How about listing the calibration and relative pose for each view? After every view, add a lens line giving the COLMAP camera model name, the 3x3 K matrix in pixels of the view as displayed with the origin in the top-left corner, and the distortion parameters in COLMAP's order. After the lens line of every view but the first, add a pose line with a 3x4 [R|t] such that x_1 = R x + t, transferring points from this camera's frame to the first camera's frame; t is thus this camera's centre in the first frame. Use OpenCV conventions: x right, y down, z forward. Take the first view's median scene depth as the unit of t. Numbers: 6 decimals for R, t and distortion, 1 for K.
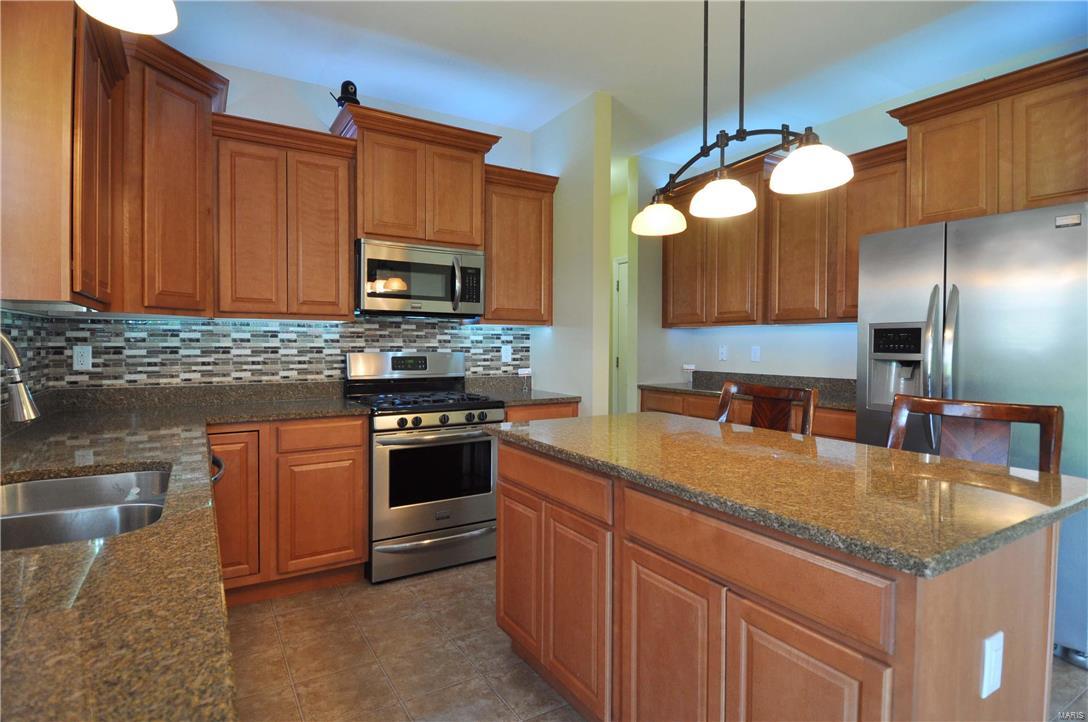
lens RADIAL K [[568.2, 0, 553.8], [0, 568.2, 358.9], [0, 0, 1]] dist [0.018862, -0.023682]
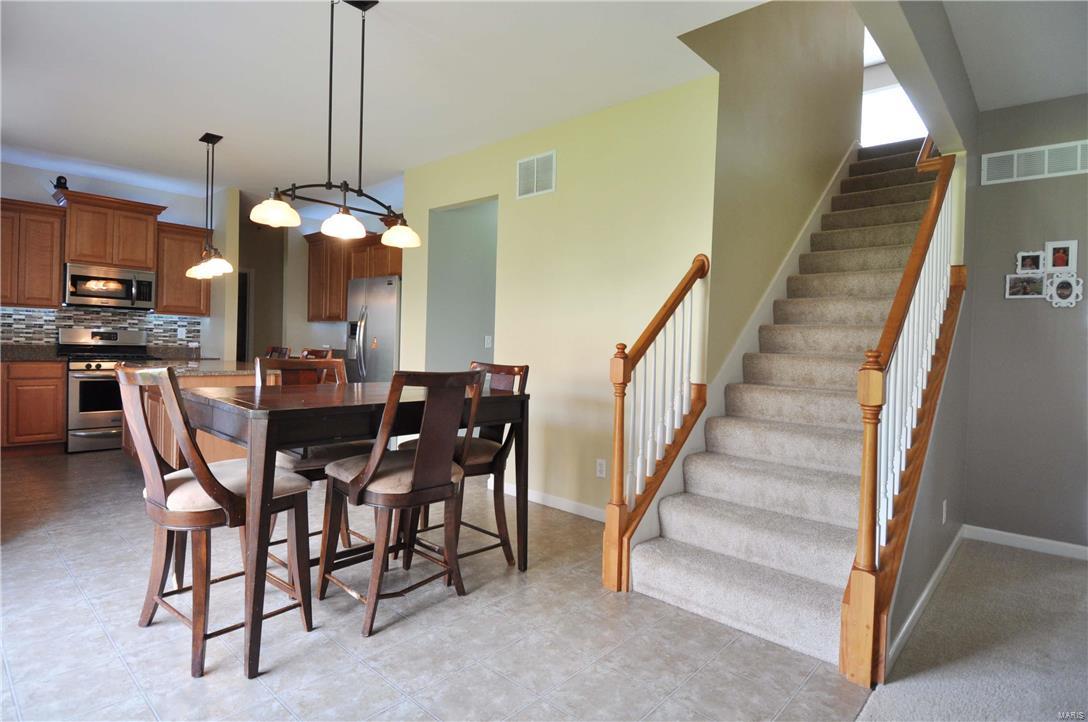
lens RADIAL K [[568.2, 0, 535.8], [0, 568.2, 351.2], [0, 0, 1]] dist [0.018862, -0.023682]
pose [[0.964900, 0.020221, 0.261839, 0.565013], [-0.016562, 0.999732, -0.016174, 0.062551], [-0.262096, 0.011270, 0.964976, -1.007003]]
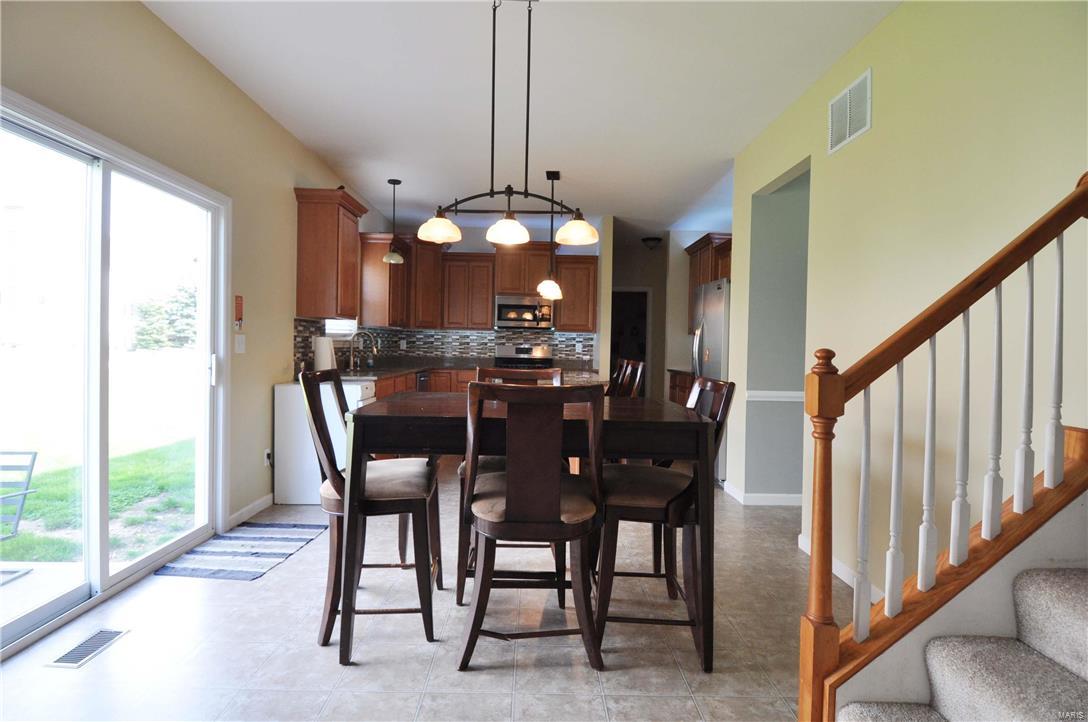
lens RADIAL K [[559.7, 0, 534.7], [0, 559.7, 352.3], [0, 0, 1]] dist [0.013752, -0.005660]
pose [[0.848663, 0.014720, -0.528729, 0.939109], [-0.029402, 0.999380, -0.019370, 0.055805], [0.528116, 0.031984, 0.848570, -0.790079]]
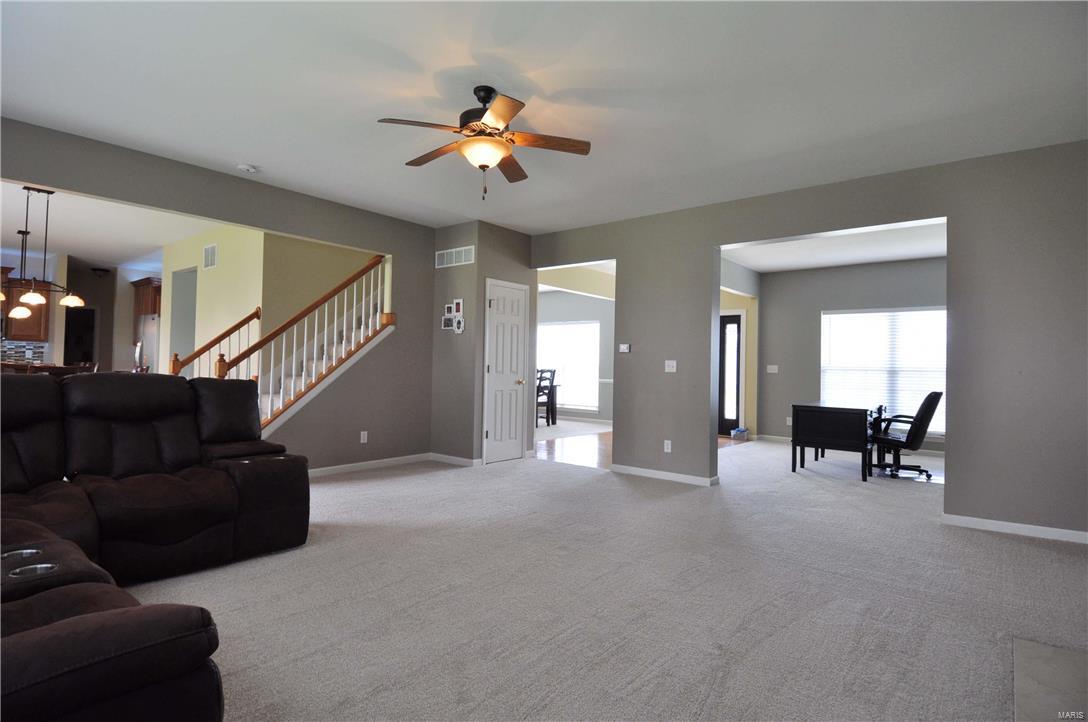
lens RADIAL K [[568.2, 0, 527.2], [0, 568.2, 353.4], [0, 0, 1]] dist [0.018862, -0.023682]
pose [[0.951492, 0.020112, 0.307014, 1.375424], [-0.004454, 0.998657, -0.051616, 0.119255], [-0.307640, 0.047745, 0.950304, -2.202966]]
